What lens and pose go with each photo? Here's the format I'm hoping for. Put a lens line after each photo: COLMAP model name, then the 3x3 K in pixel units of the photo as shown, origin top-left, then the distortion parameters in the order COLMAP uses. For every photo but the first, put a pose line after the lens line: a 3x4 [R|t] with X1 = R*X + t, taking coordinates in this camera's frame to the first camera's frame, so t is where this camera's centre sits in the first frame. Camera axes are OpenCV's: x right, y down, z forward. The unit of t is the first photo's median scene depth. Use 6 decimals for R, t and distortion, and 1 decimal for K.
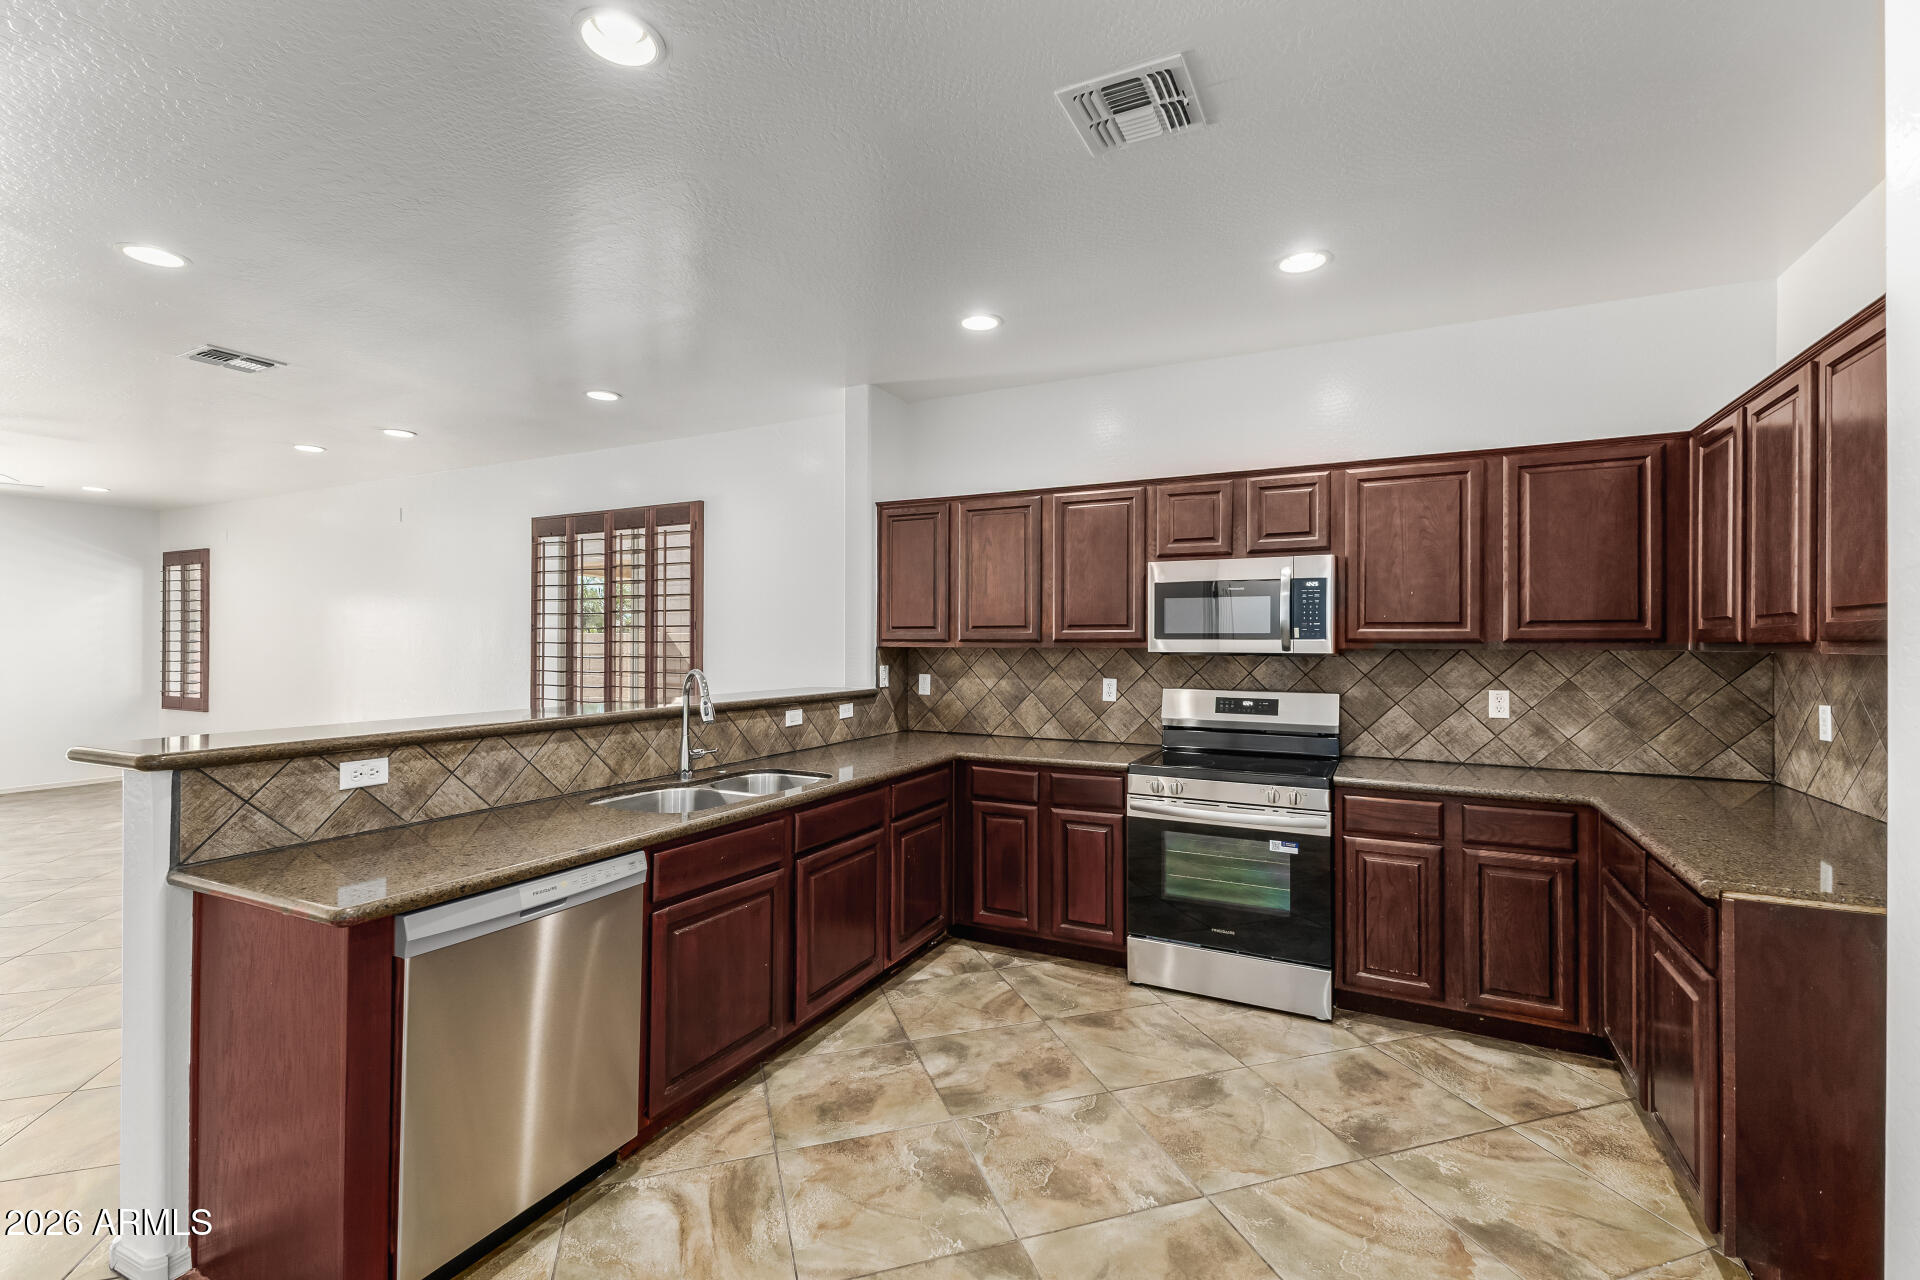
lens RADIAL K [[824.6, 0, 956.9], [0, 824.6, 631.9], [0, 0, 1]] dist [0.006538, -0.000721]
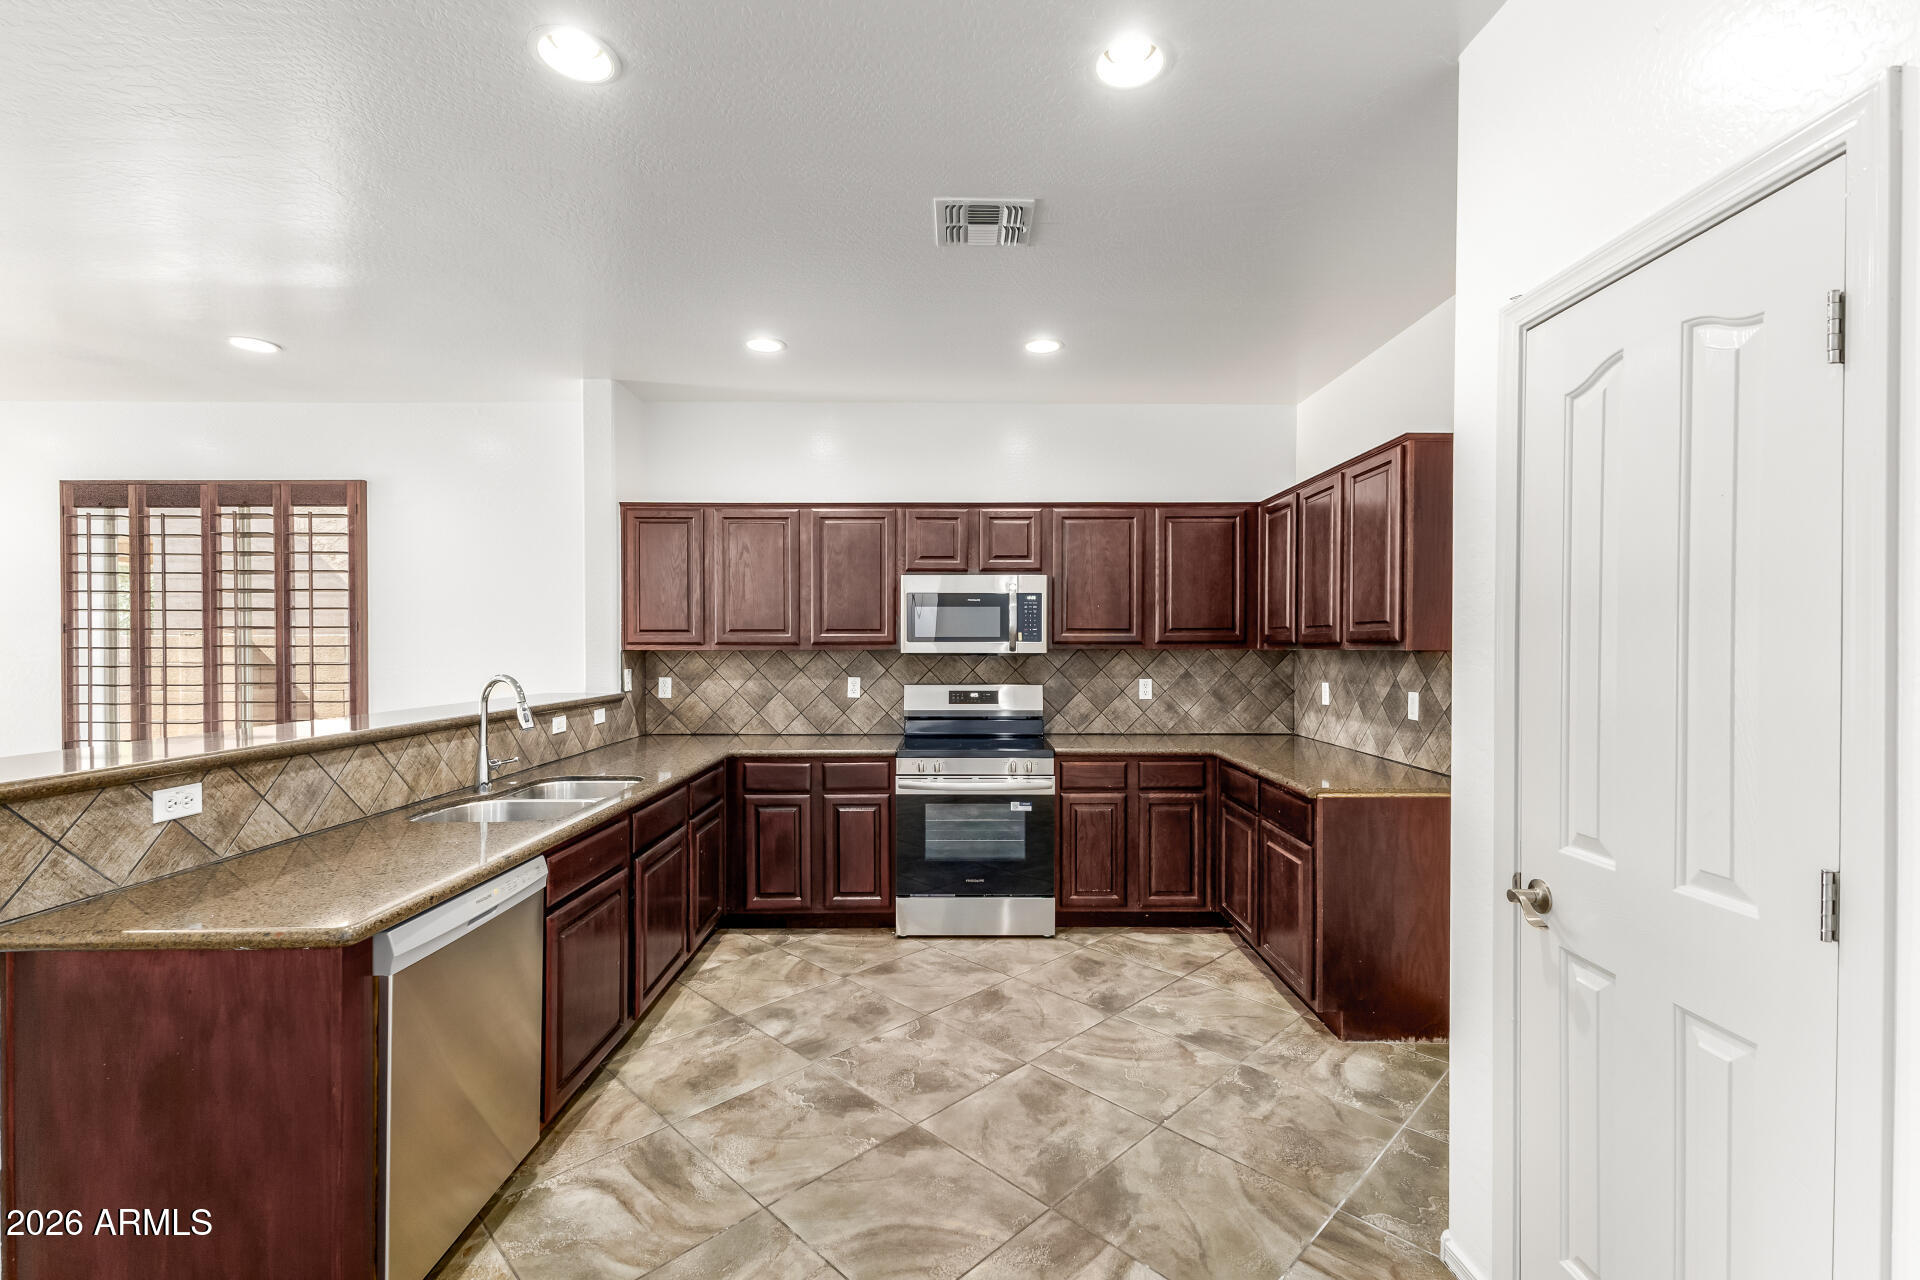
lens RADIAL K [[824.6, 0, 965.4], [0, 824.6, 646.0], [0, 0, 1]] dist [0.006538, -0.000721]
pose [[0.888336, -0.004271, 0.459174, -0.291784], [-0.001942, 0.999913, 0.013059, -0.000912], [-0.459189, -0.012493, 0.888251, -0.088347]]
